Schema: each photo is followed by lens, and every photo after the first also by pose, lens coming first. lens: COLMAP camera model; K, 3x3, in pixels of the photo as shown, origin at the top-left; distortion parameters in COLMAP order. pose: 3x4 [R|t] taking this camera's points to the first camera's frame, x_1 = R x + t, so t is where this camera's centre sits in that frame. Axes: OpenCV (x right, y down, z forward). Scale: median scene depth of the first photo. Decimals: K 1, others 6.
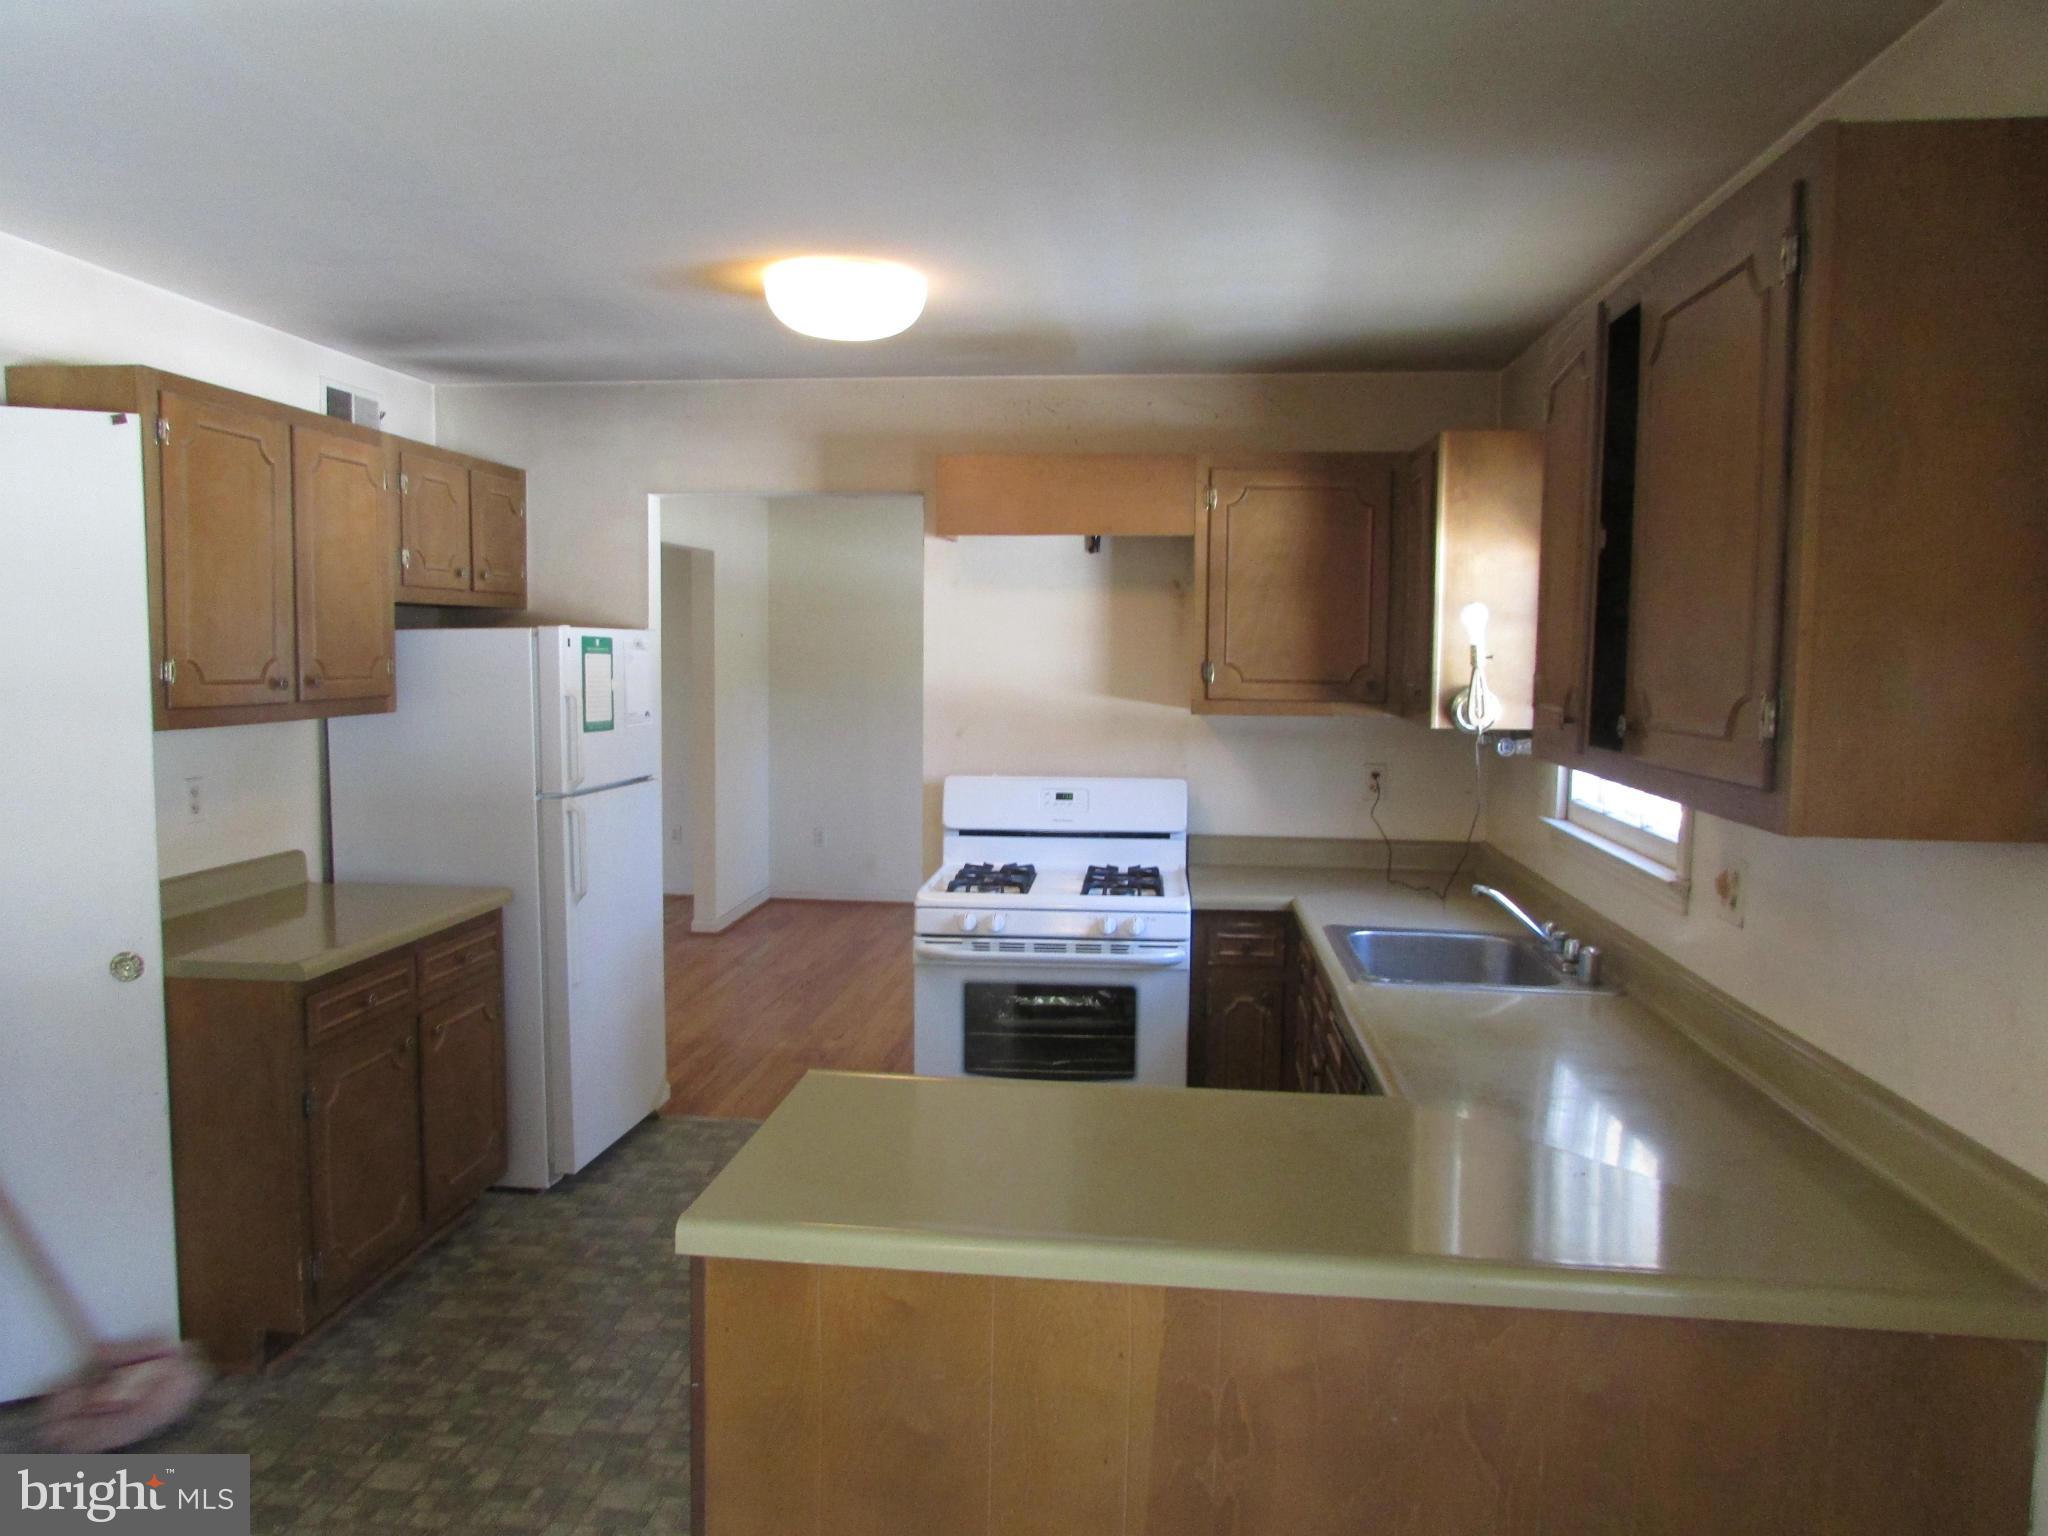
lens RADIAL K [[1460.2, 0, 1021.3], [0, 1460.2, 769.6], [0, 0, 1]] dist [-0.026409, 0.005585]
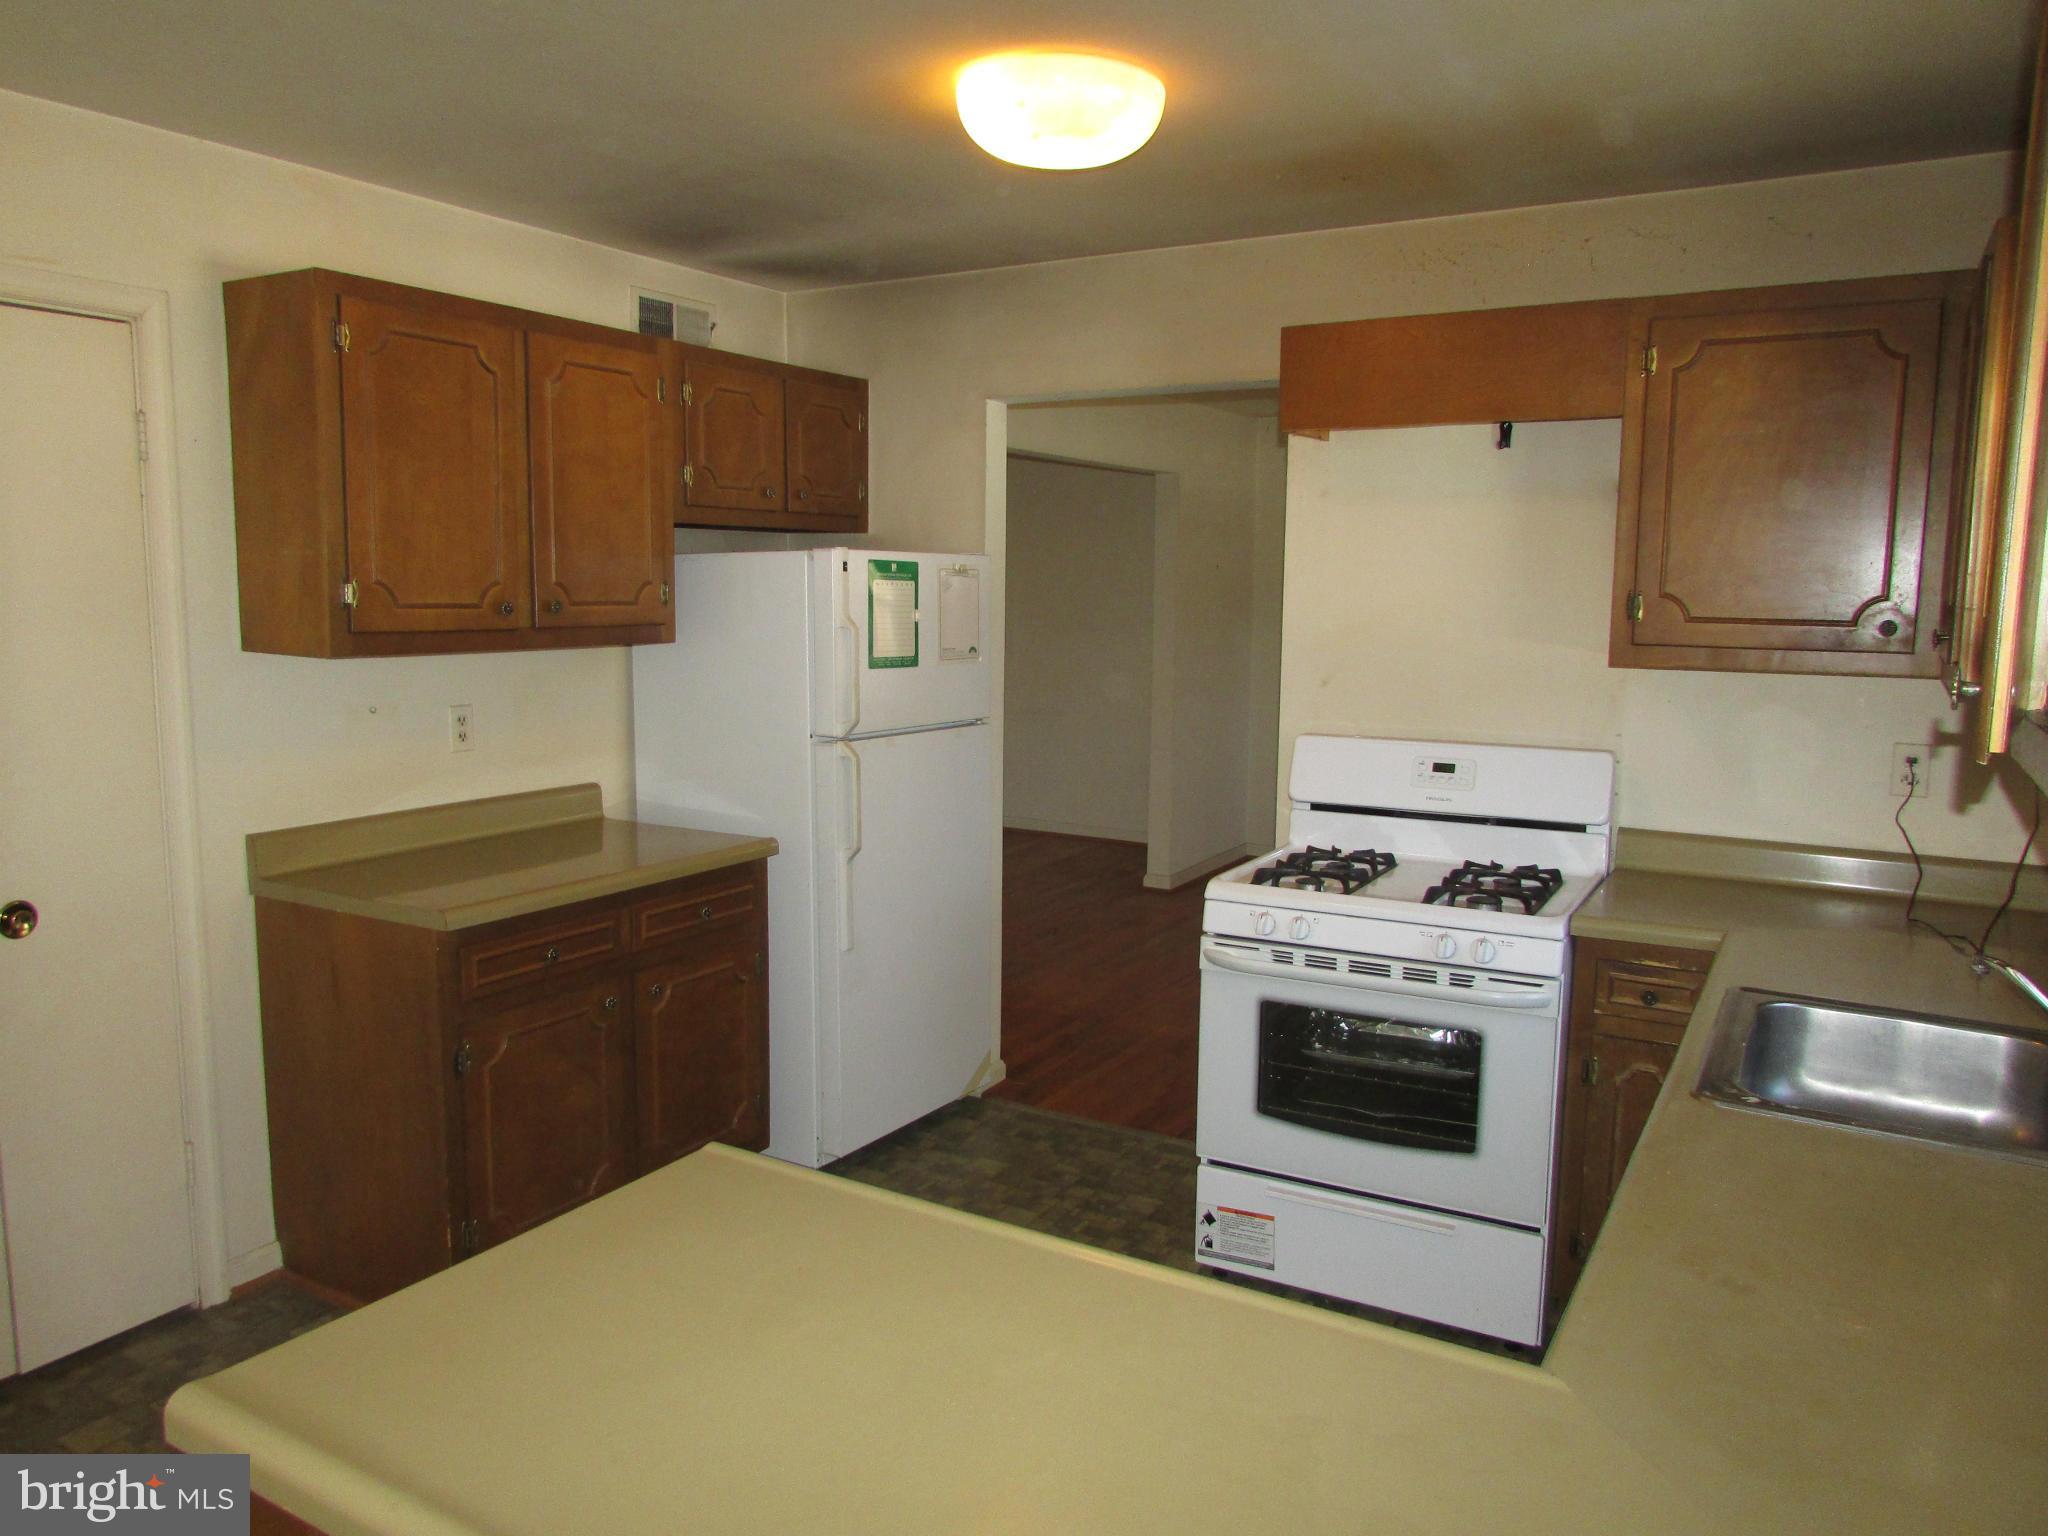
lens RADIAL K [[1460.2, 0, 1026.3], [0, 1460.2, 766.6], [0, 0, 1]] dist [-0.026409, 0.005585]
pose [[0.910003, 0.052049, -0.411323, 0.159028], [-0.036084, 0.998267, 0.046490, -0.010928], [0.413029, -0.027464, 0.910303, 0.232617]]
